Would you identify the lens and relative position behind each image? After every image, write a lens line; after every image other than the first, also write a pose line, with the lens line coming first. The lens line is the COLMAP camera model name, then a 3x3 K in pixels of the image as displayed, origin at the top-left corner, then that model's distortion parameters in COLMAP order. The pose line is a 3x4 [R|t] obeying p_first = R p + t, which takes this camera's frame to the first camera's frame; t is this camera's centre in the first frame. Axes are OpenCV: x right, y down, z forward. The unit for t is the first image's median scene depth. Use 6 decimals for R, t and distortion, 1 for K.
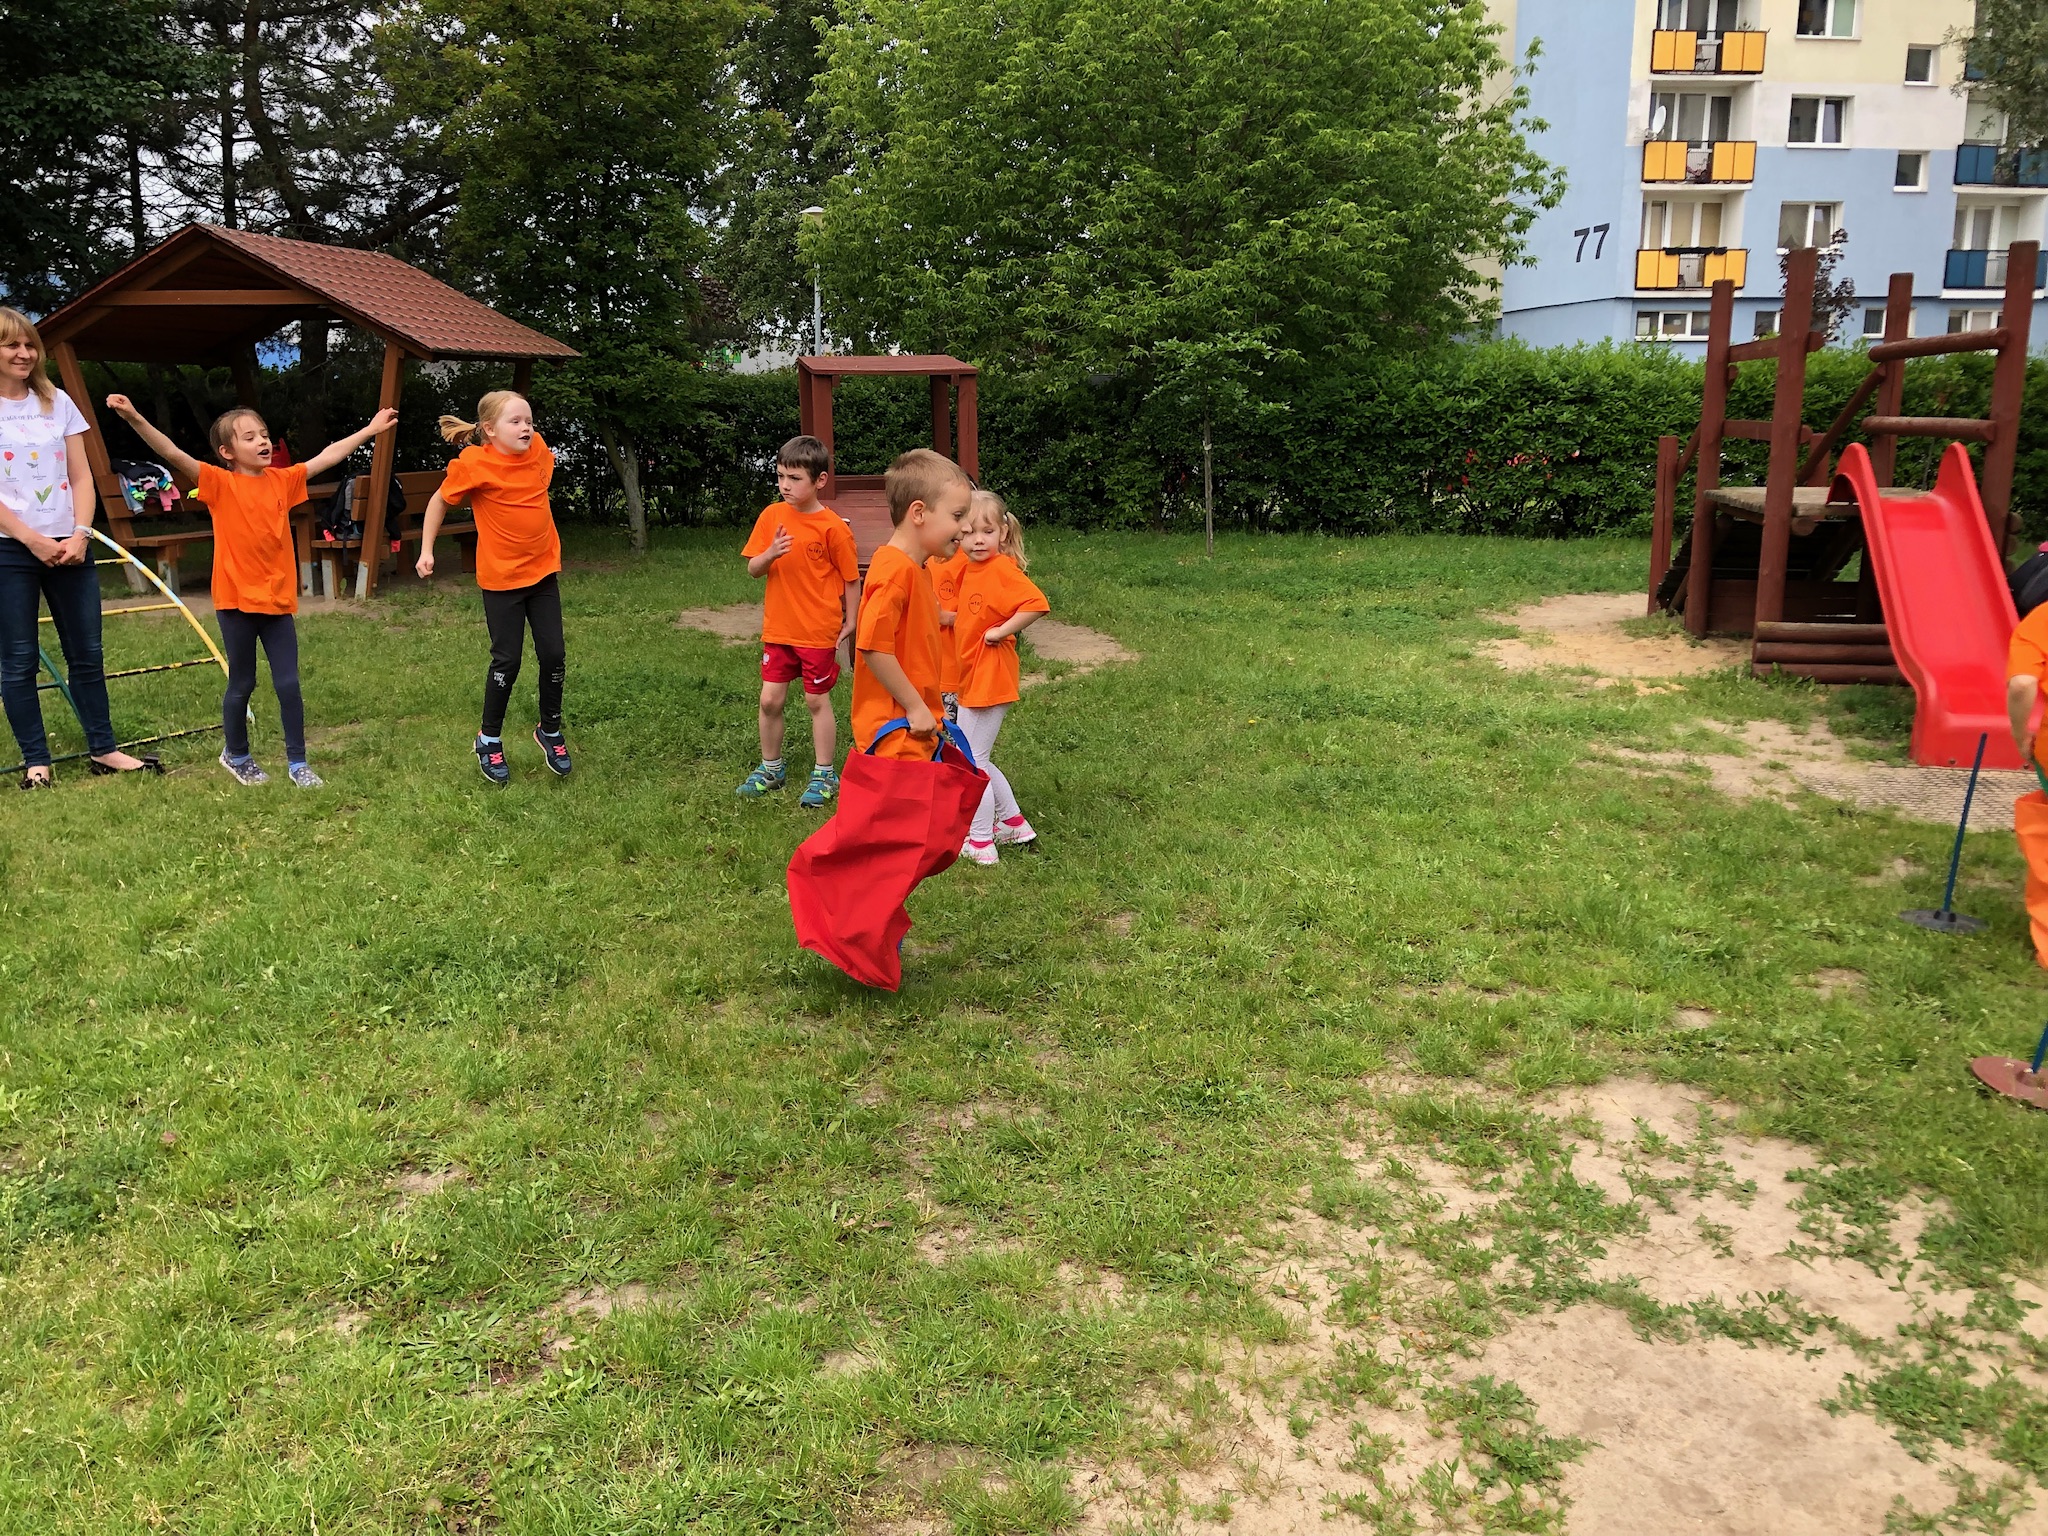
lens RADIAL K [[1651.2, 0, 1025.3], [0, 1651.2, 778.4], [0, 0, 1]] dist [0.007721, 0.011353]
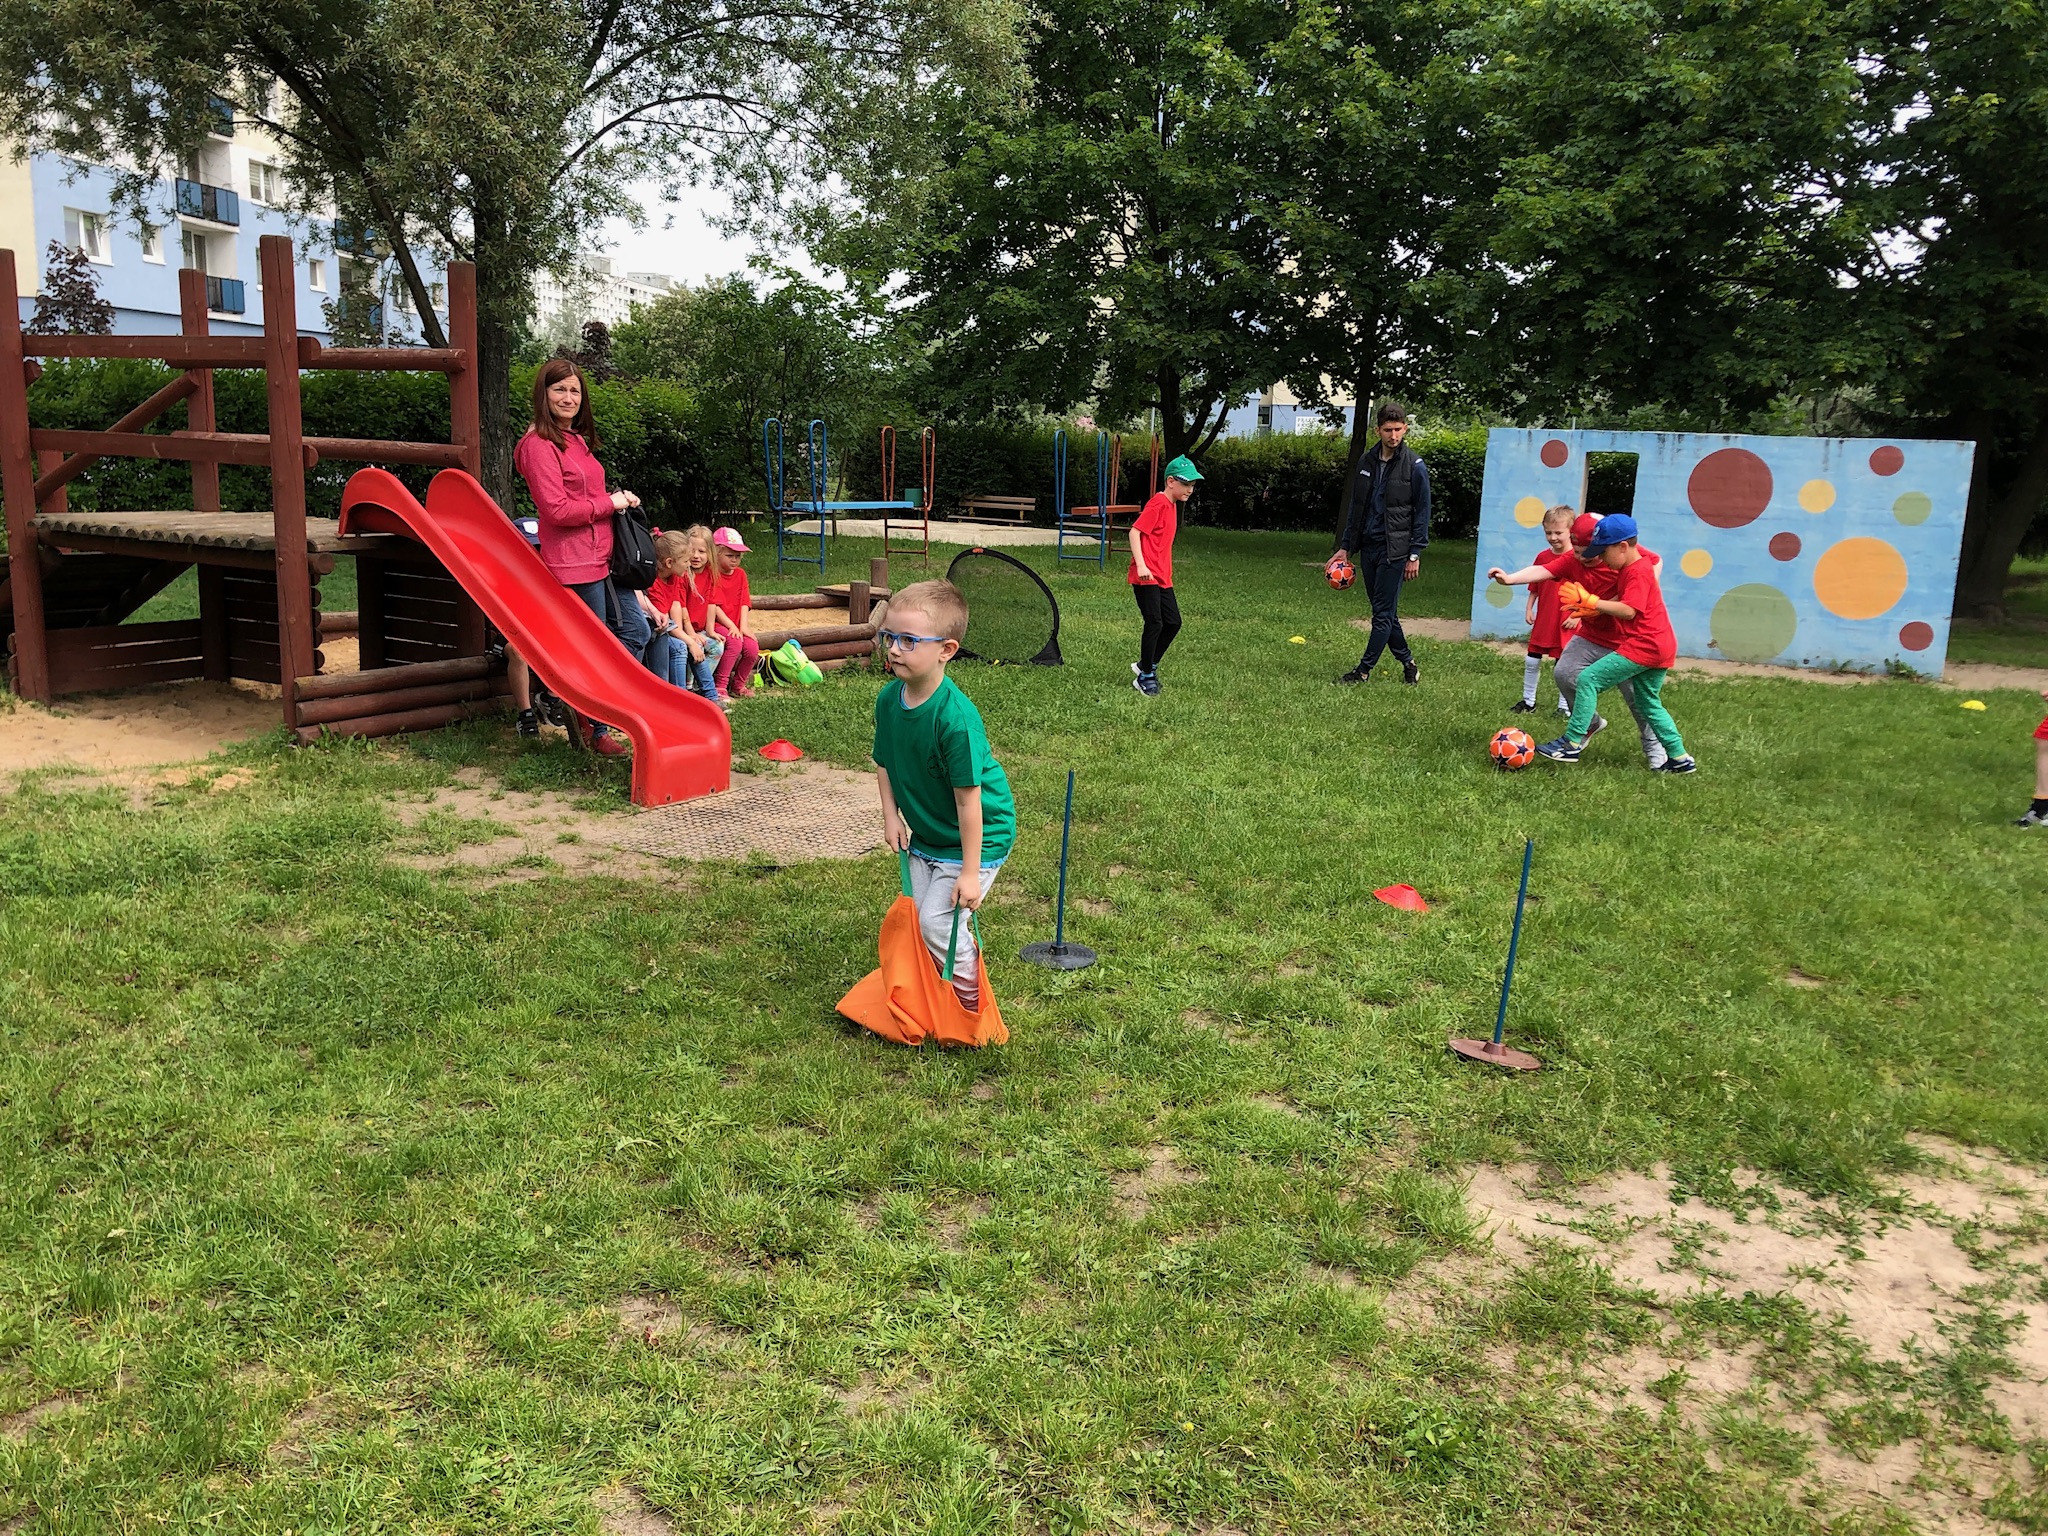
lens RADIAL K [[1651.2, 0, 1025.3], [0, 1651.2, 778.4], [0, 0, 1]] dist [0.007721, 0.011353]
pose [[0.312267, -0.161612, 0.936147, -0.627362], [0.163637, 0.979845, 0.114572, -0.217204], [-0.935795, 0.117411, 0.332419, 1.030665]]
